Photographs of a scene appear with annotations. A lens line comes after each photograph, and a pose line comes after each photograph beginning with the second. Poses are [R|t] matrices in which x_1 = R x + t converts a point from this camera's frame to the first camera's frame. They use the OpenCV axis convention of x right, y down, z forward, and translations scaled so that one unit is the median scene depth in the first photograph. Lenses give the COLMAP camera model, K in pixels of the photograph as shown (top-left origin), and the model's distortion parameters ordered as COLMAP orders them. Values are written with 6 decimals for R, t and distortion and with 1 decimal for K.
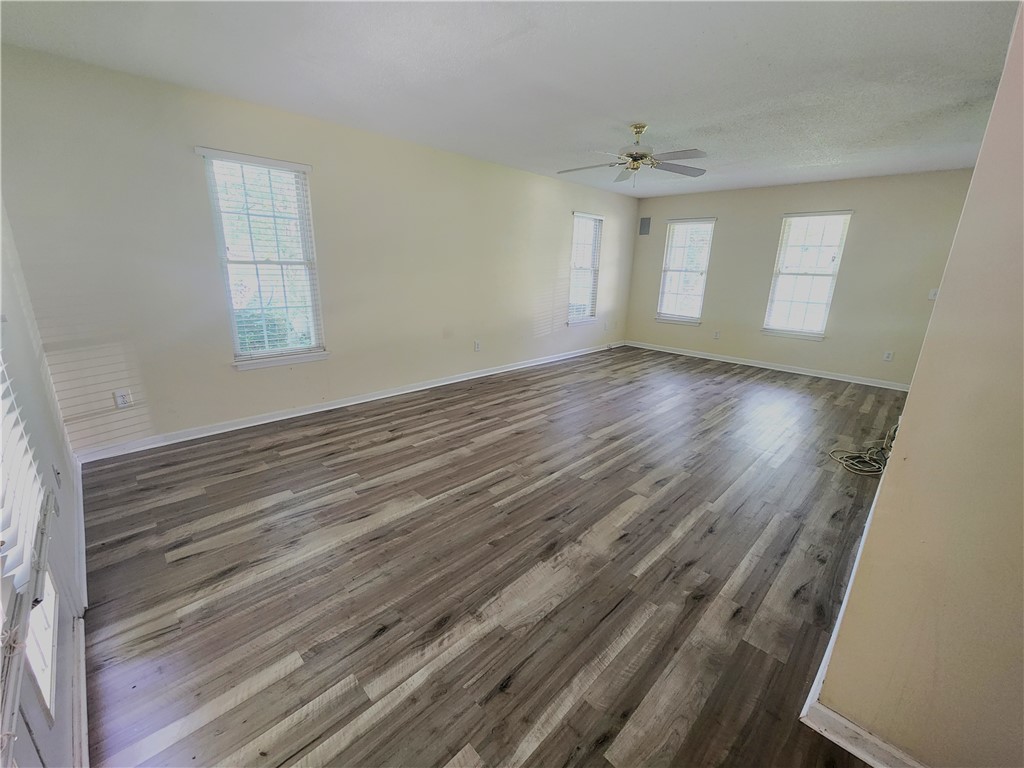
lens RADIAL K [[420.8, 0, 511.4], [0, 420.8, 381.9], [0, 0, 1]] dist [0.002905, -0.002163]
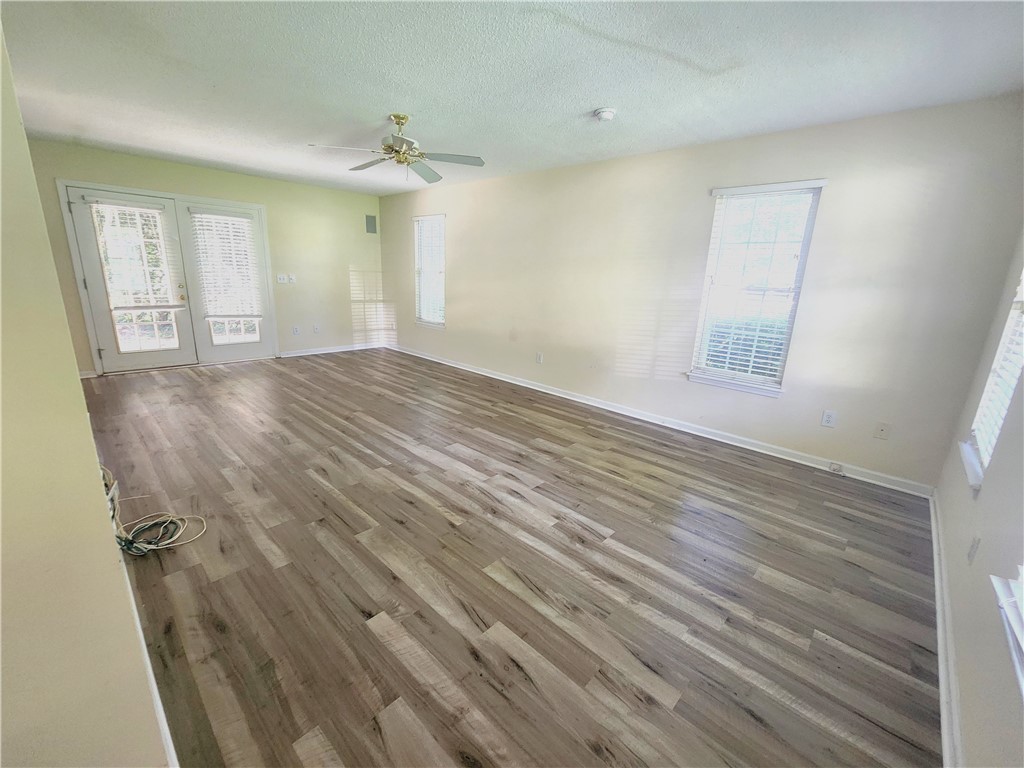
lens RADIAL K [[420.8, 0, 511.4], [0, 420.8, 381.9], [0, 0, 1]] dist [0.002905, -0.002163]
pose [[0.028841, 0.224644, -0.974014, 1.056440], [-0.312816, 0.927504, 0.204654, -0.254794], [0.949376, 0.298784, 0.097023, 1.022602]]
